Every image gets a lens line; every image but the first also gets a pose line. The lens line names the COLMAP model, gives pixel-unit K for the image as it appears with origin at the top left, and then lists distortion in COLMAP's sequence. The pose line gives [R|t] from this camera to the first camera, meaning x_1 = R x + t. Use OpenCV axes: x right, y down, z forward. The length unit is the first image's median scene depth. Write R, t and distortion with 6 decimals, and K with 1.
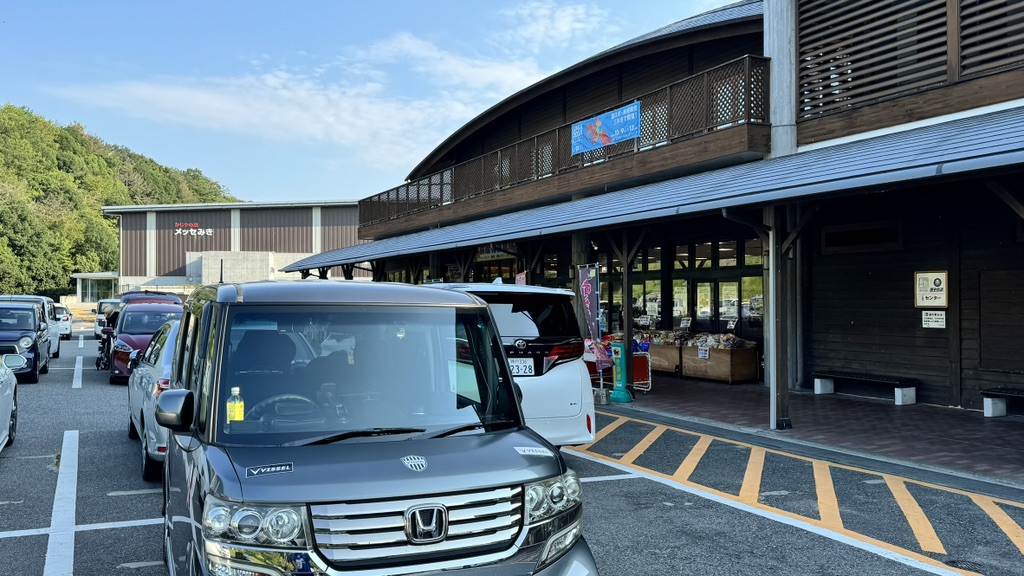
lens RADIAL K [[856.2, 0, 512.0], [0, 856.2, 288.0], [0, 0, 1]] dist [0.127907, -0.216675]
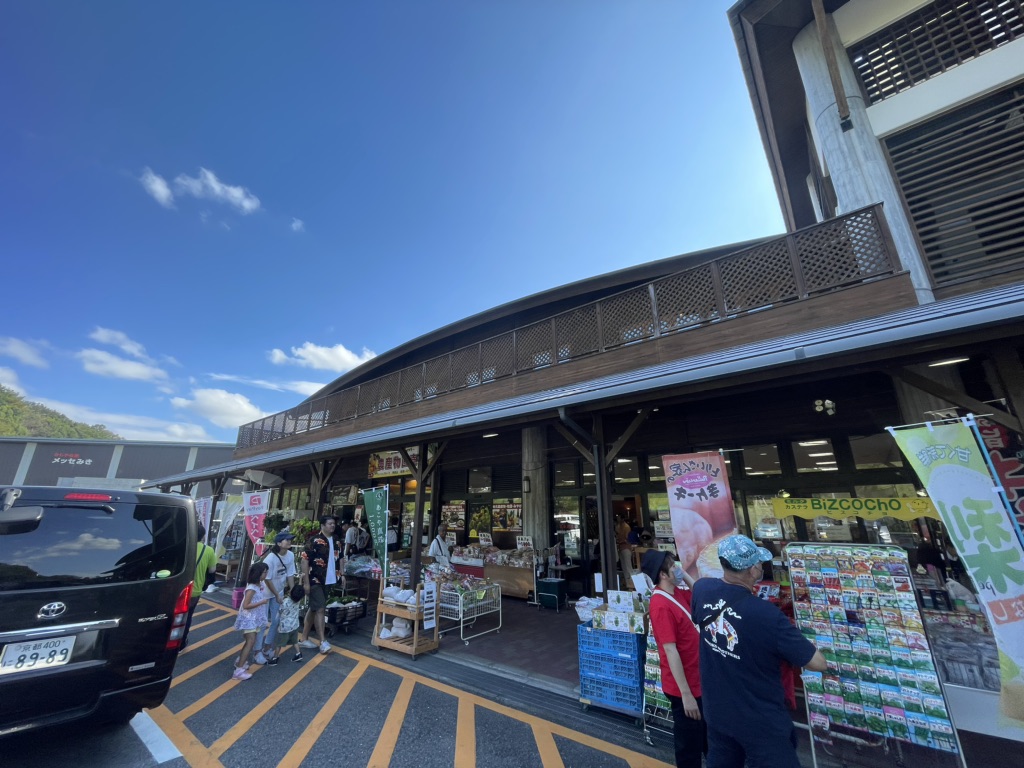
lens RADIAL K [[411.3, 0, 516.1], [0, 411.3, 384.0], [0, 0, 1]] dist [-0.002752, 0.000200]
pose [[0.906574, 0.119351, 0.404820, -0.193803], [0.002623, 0.957570, -0.288188, 0.006806], [-0.422039, 0.262325, 0.867795, 0.943282]]
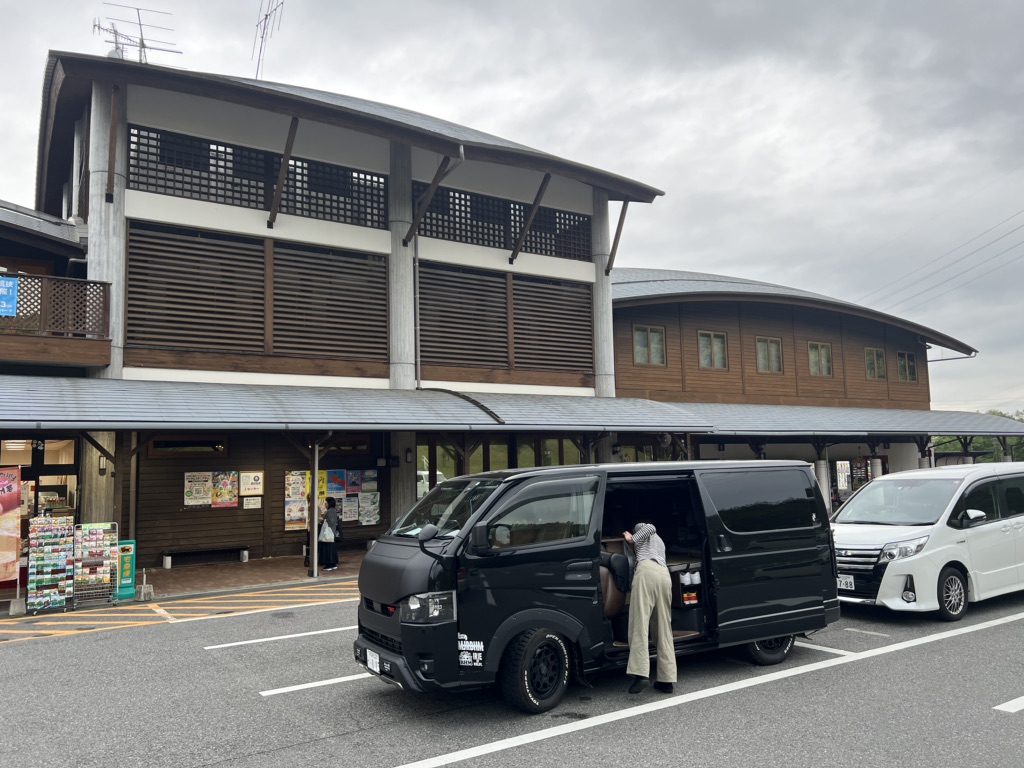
lens RADIAL K [[771.7, 0, 513.8], [0, 771.7, 387.7], [0, 0, 1]] dist [0.052987, -0.071083]
pose [[-0.116729, 0.105973, 0.987494, -0.882011], [0.011411, 0.994369, -0.105362, -0.015219], [-0.993098, -0.001030, -0.117281, 0.649953]]
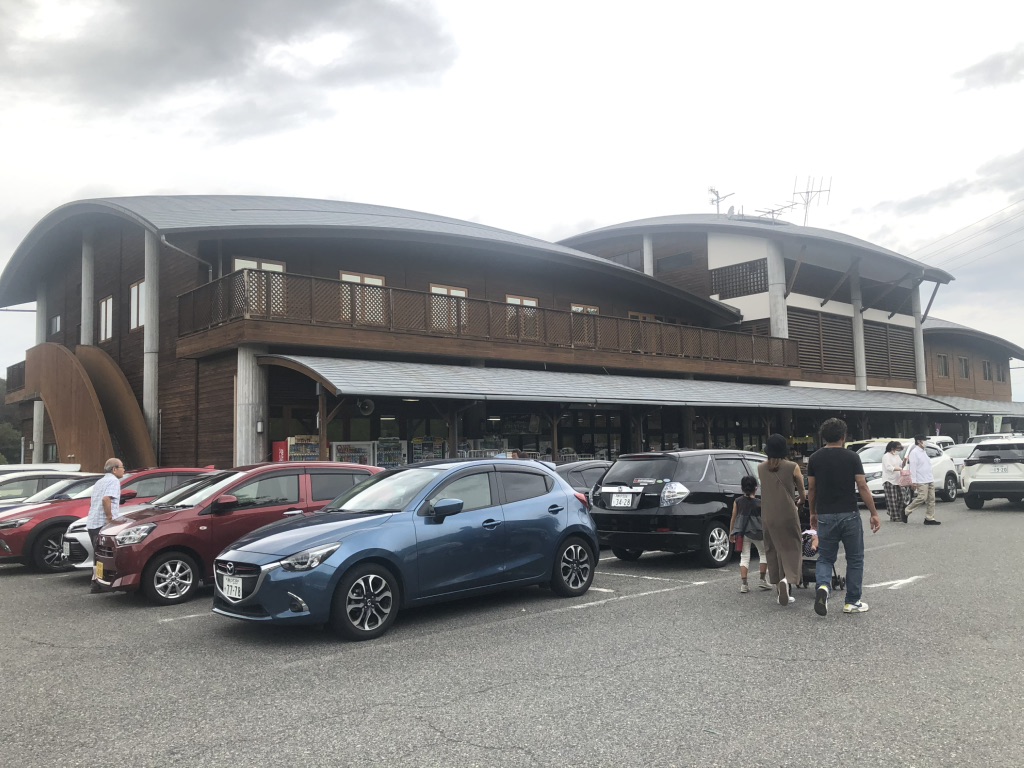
lens RADIAL K [[771.7, 0, 513.8], [0, 771.7, 387.7], [0, 0, 1]] dist [0.052987, -0.071083]
pose [[-0.234278, 0.066268, 0.969908, -1.785432], [-0.003545, 0.997609, -0.069017, 0.016041], [-0.972163, -0.019608, -0.233483, 2.496515]]
